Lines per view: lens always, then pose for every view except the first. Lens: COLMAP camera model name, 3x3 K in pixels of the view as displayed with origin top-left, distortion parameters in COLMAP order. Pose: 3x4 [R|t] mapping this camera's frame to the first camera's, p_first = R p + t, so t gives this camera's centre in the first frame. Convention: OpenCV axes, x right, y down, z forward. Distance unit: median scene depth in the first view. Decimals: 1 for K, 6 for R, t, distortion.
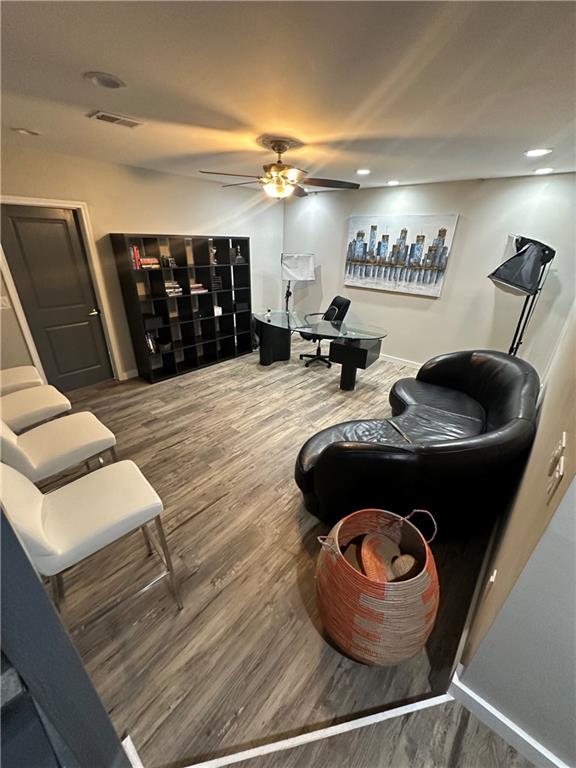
lens RADIAL K [[307.2, 0, 288.9], [0, 307.2, 383.5], [0, 0, 1]] dist [-0.007240, 0.001119]
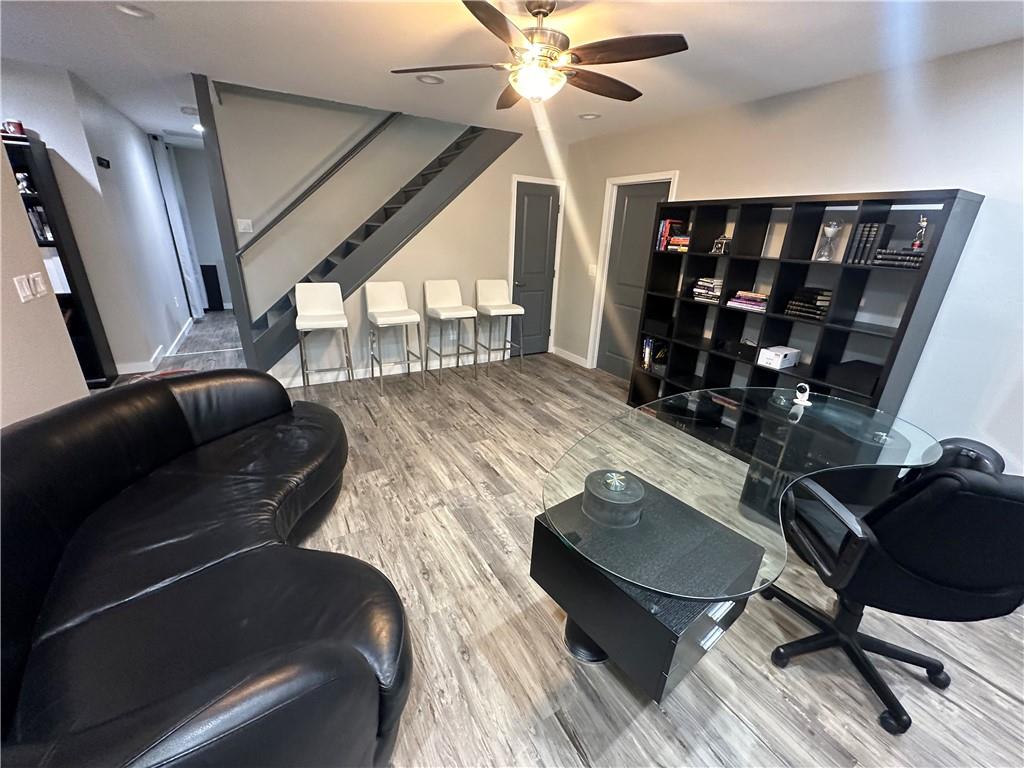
lens RADIAL K [[409.6, 0, 511.3], [0, 409.6, 382.7], [0, 0, 1]] dist [-0.007240, 0.001119]
pose [[-0.324687, 0.285530, -0.901693, 0.831930], [-0.443796, 0.795890, 0.411831, -0.517347], [0.835239, 0.533884, -0.131698, 1.414394]]
